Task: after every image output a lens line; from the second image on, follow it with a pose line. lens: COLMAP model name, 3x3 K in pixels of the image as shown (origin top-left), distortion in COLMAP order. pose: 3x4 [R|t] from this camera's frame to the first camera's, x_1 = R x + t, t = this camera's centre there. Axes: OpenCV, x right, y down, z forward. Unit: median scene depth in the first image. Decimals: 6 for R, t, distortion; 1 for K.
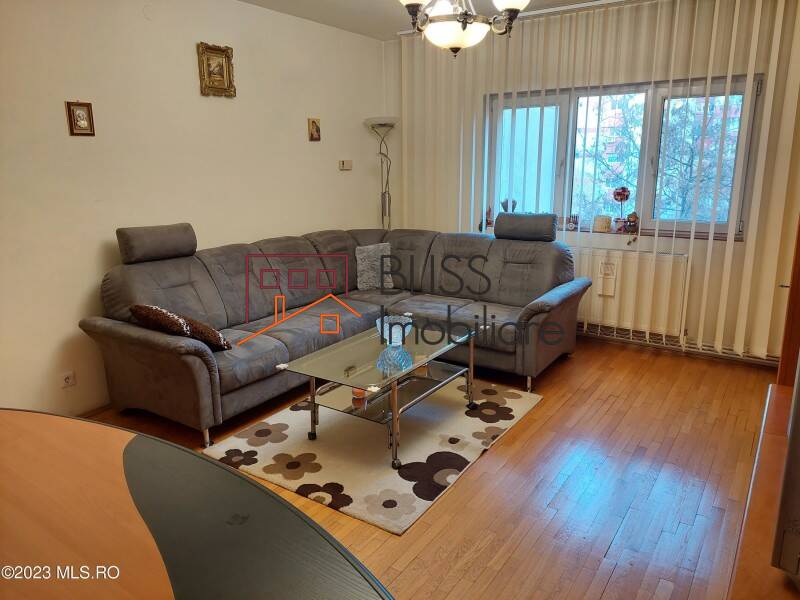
lens RADIAL K [[578.5, 0, 400.8], [0, 578.5, 299.4], [0, 0, 1]] dist [0.052091, -0.024123]
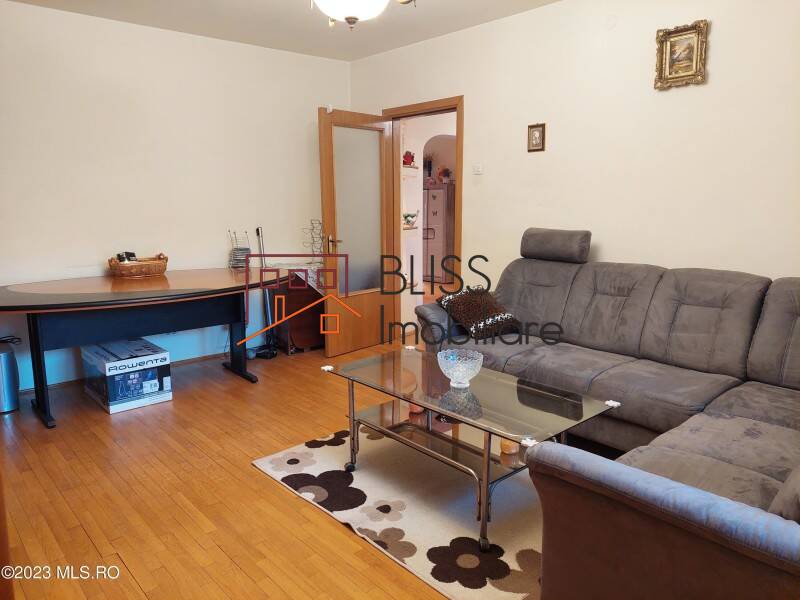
lens RADIAL K [[578.5, 0, 400.7], [0, 578.5, 297.9], [0, 0, 1]] dist [0.052091, -0.024123]
pose [[-0.240084, 0.192719, -0.951430, 0.730909], [-0.211110, 0.946274, 0.244946, -0.217252], [0.947519, 0.259664, -0.186500, 1.002730]]
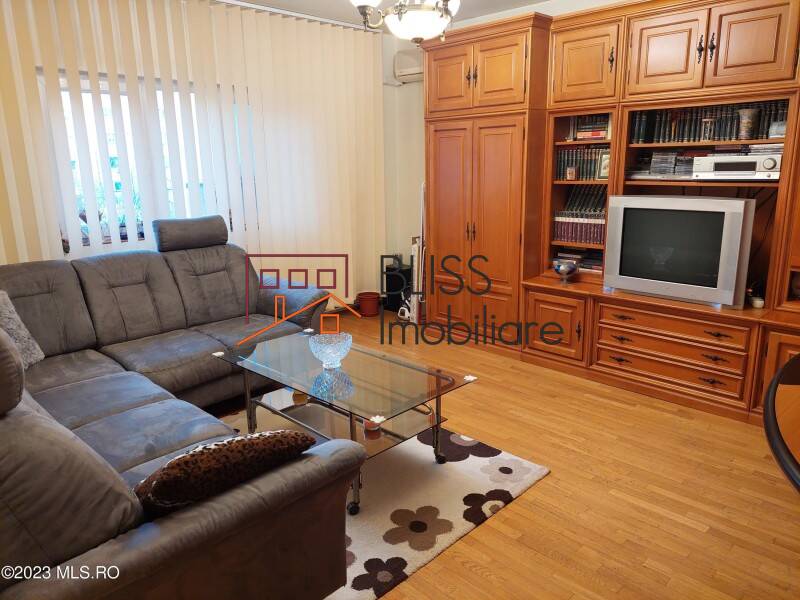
lens RADIAL K [[578.5, 0, 401.3], [0, 578.5, 295.8], [0, 0, 1]] dist [0.052091, -0.024123]
pose [[0.177410, -0.222139, 0.958739, -0.762896], [0.236021, 0.955365, 0.177683, -0.146848], [-0.955416, 0.194760, 0.221921, 0.662436]]
